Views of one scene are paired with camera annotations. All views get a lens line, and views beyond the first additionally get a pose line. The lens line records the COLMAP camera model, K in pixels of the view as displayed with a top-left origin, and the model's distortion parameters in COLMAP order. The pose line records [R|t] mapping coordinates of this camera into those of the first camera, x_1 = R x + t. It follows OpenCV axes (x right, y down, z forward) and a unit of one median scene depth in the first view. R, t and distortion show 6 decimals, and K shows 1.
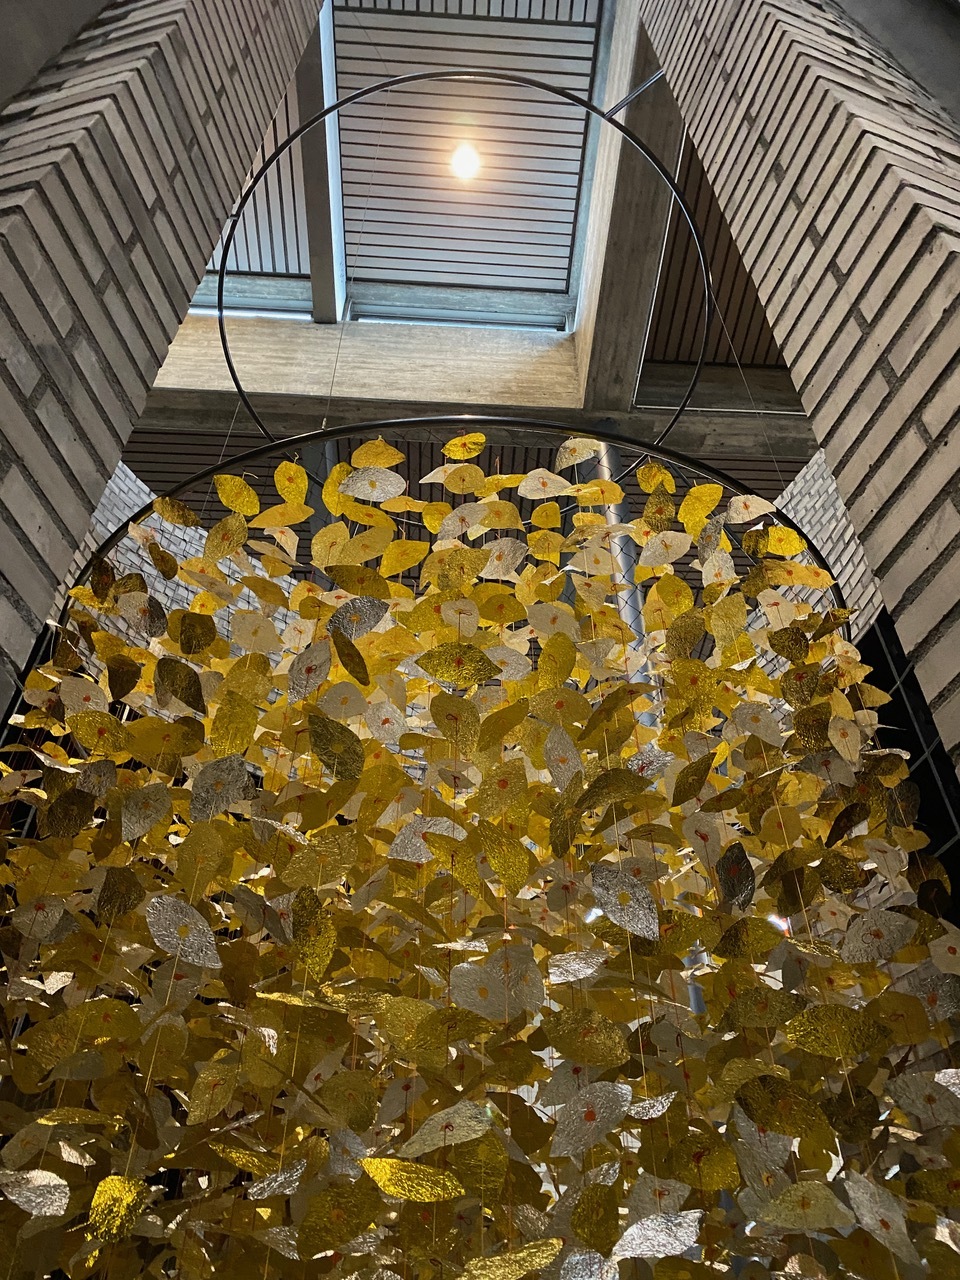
lens RADIAL K [[971.8, 0, 474.7], [0, 971.8, 633.4], [0, 0, 1]] dist [0.015749, -0.004802]
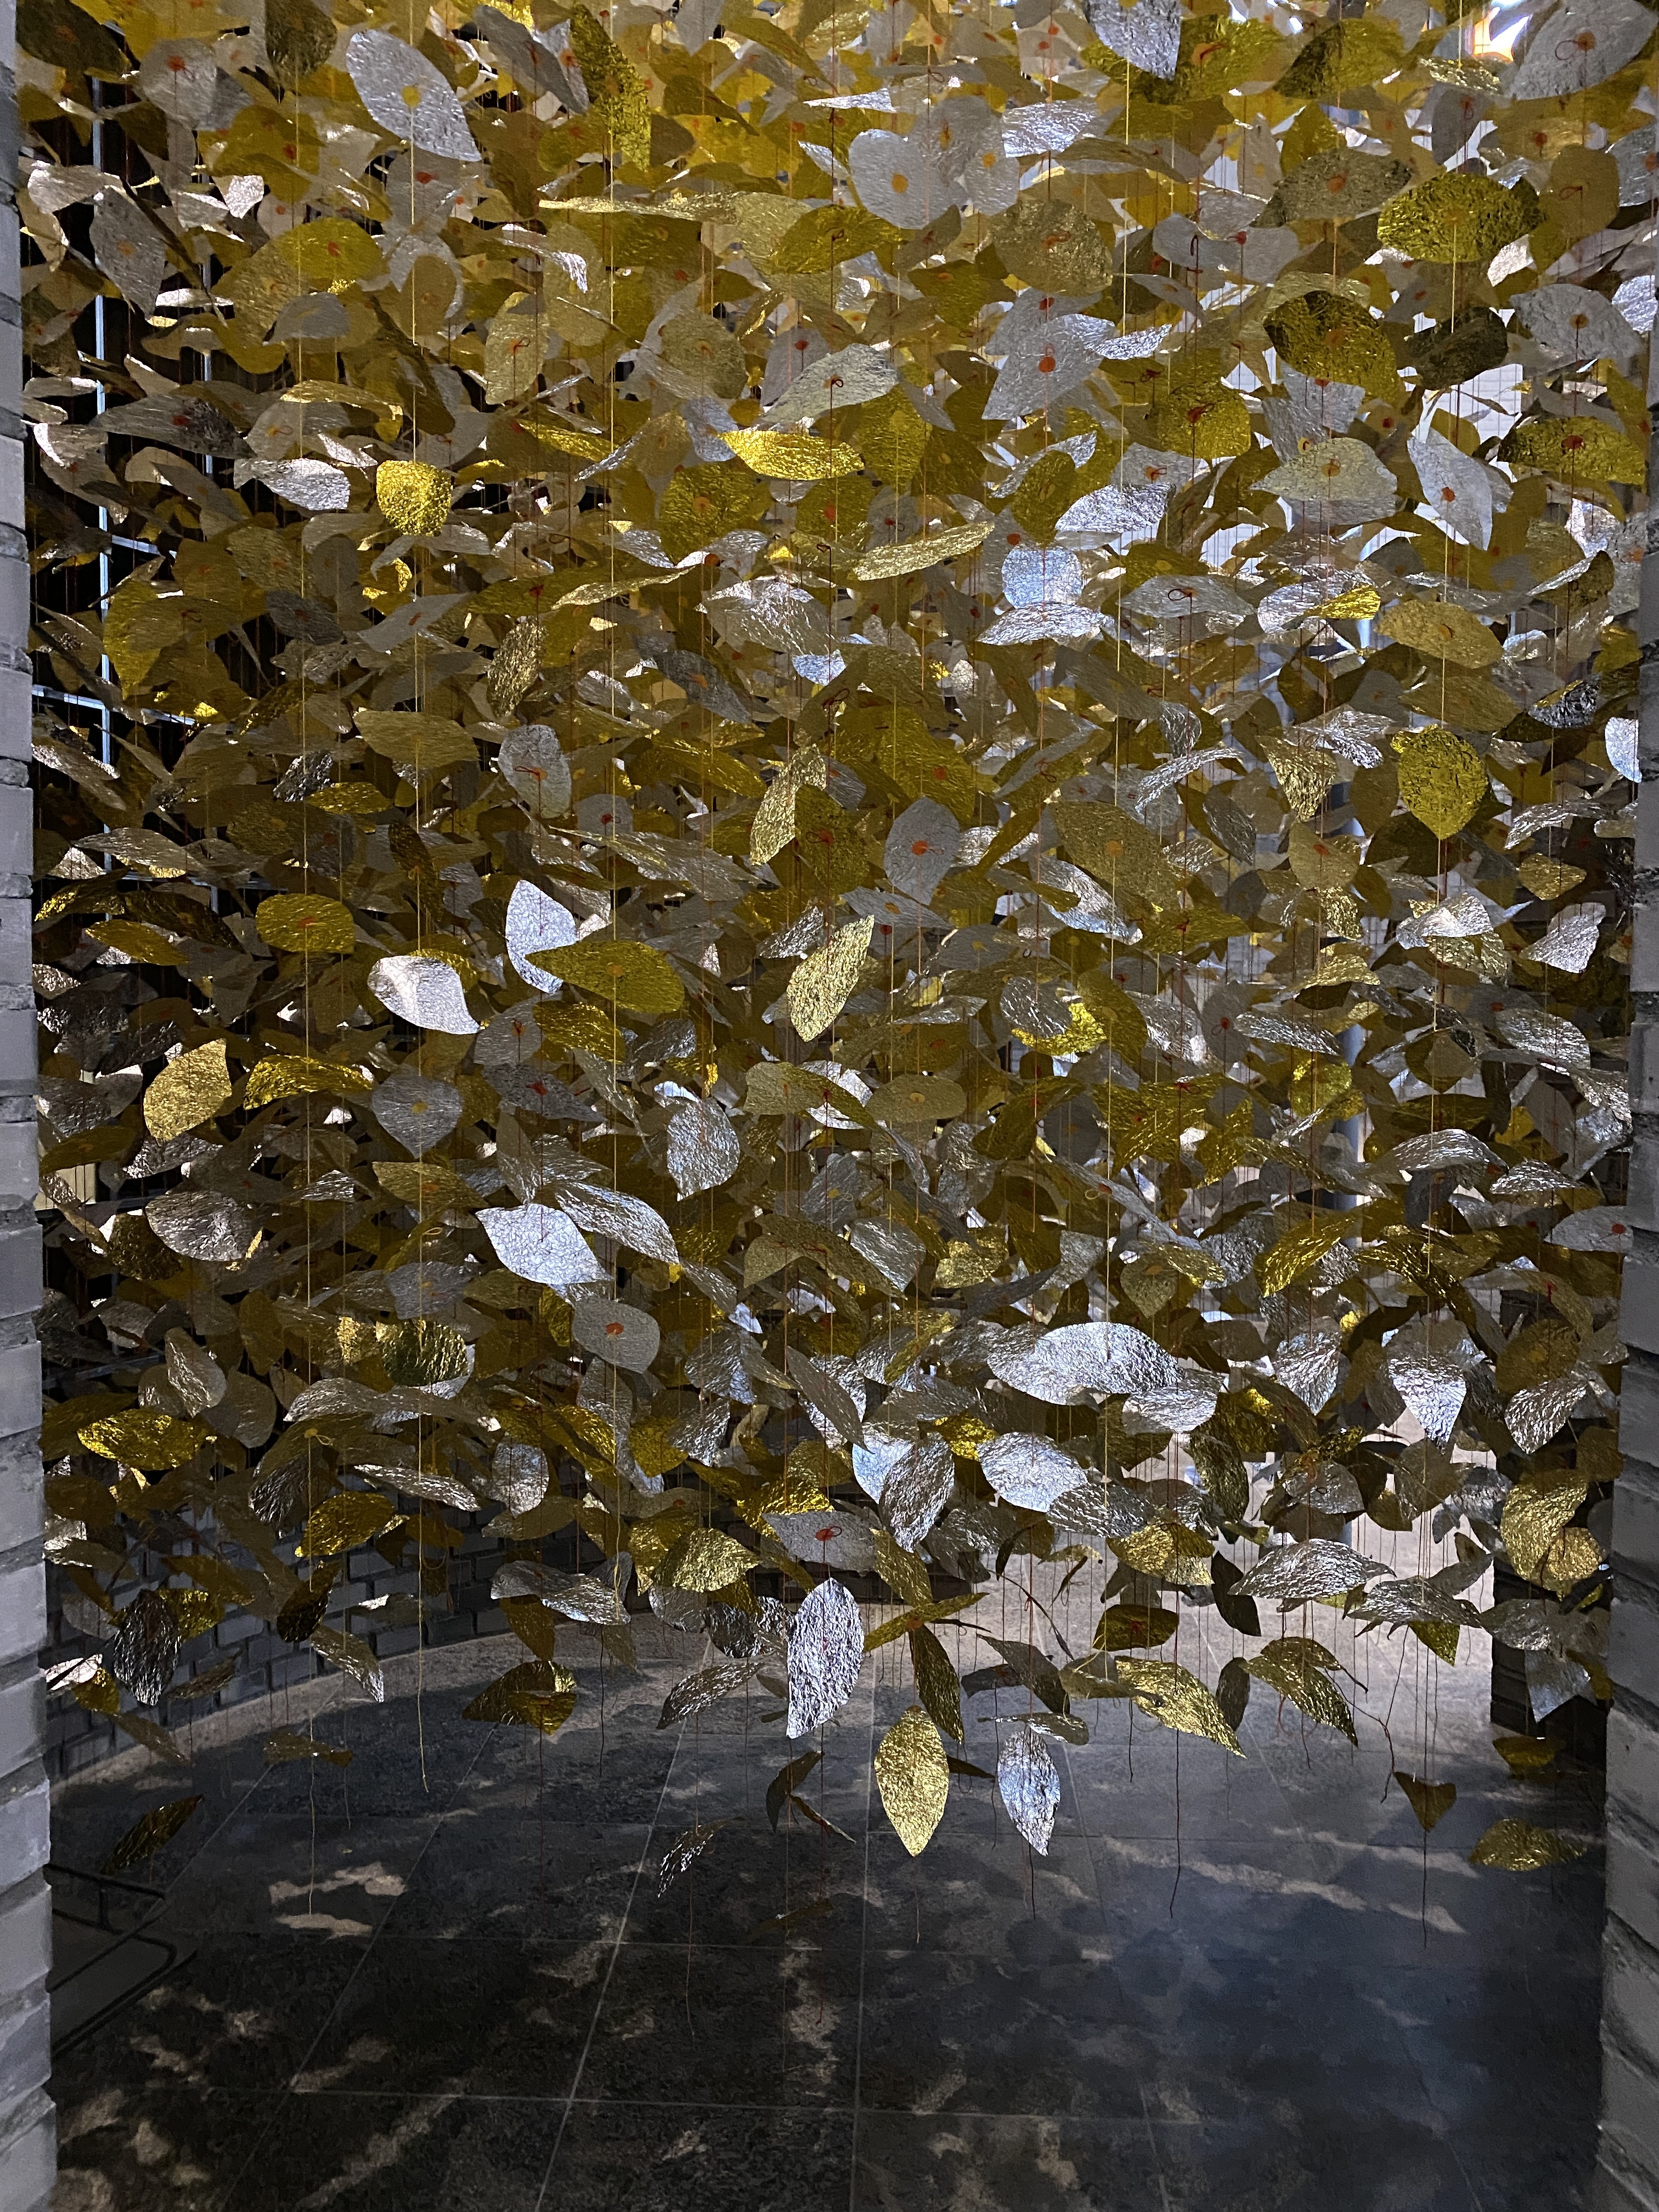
lens RADIAL K [[1679.4, 0, 820.4], [0, 1679.4, 1094.6], [0, 0, 1]] dist [0.015749, -0.004802]
pose [[0.995404, 0.007386, -0.095483, 0.064566], [0.065818, 0.671481, 0.738093, -0.042674], [0.069567, -0.740985, 0.667909, -0.164350]]
